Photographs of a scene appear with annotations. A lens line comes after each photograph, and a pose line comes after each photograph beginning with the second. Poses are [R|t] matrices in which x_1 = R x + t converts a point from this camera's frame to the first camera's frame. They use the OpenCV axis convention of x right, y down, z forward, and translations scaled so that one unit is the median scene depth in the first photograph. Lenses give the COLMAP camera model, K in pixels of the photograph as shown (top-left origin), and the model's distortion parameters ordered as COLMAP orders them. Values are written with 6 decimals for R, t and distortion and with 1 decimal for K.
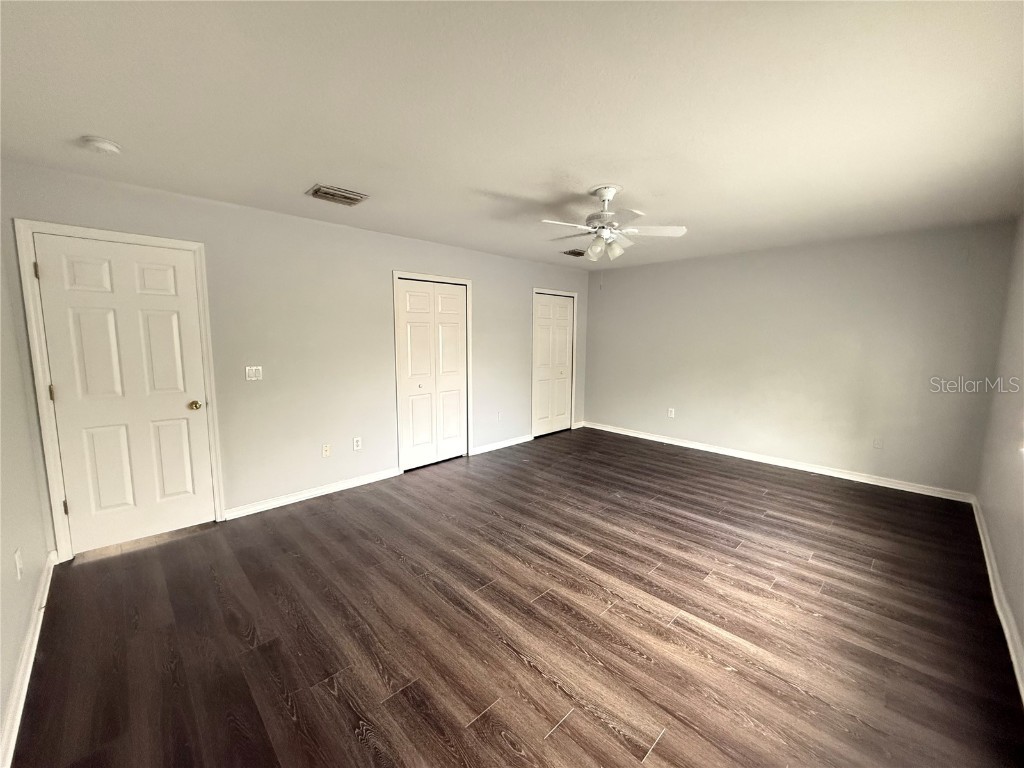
lens RADIAL K [[409.4, 0, 510.9], [0, 409.4, 380.4], [0, 0, 1]] dist [0.000074, 0.001180]
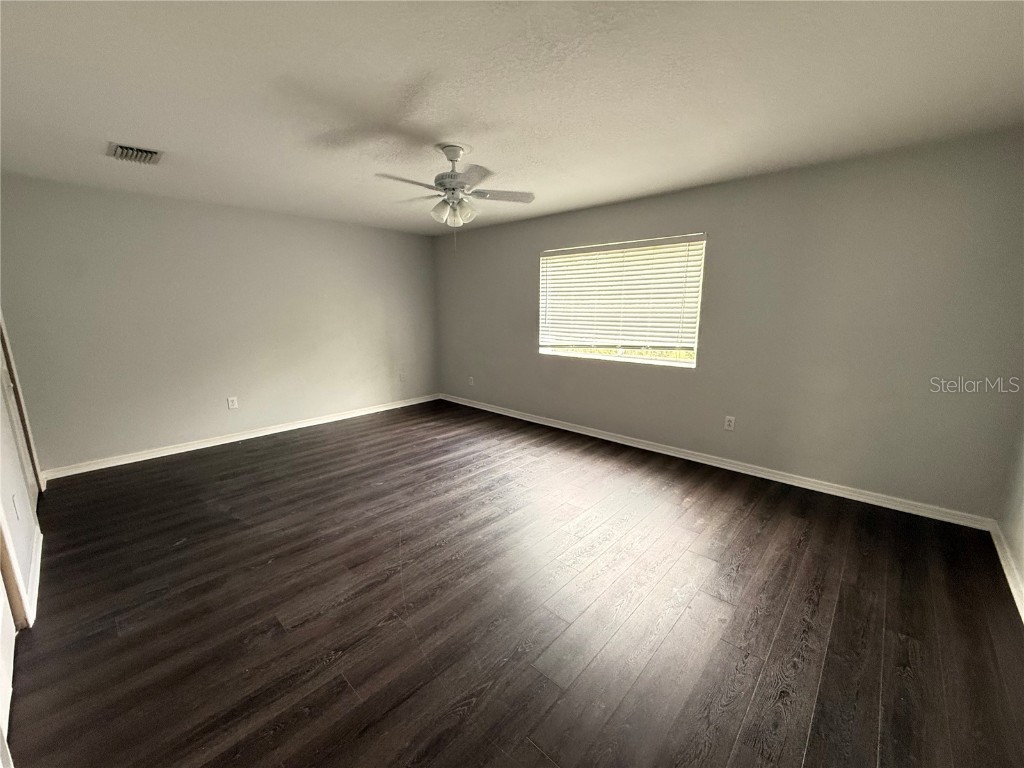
lens RADIAL K [[409.4, 0, 518.3], [0, 409.4, 379.6], [0, 0, 1]] dist [0.000074, 0.001180]
pose [[-0.058866, -0.188777, 0.980254, -0.608035], [0.109219, 0.974844, 0.194294, -0.085443], [-0.992273, 0.118500, -0.036767, 0.717829]]
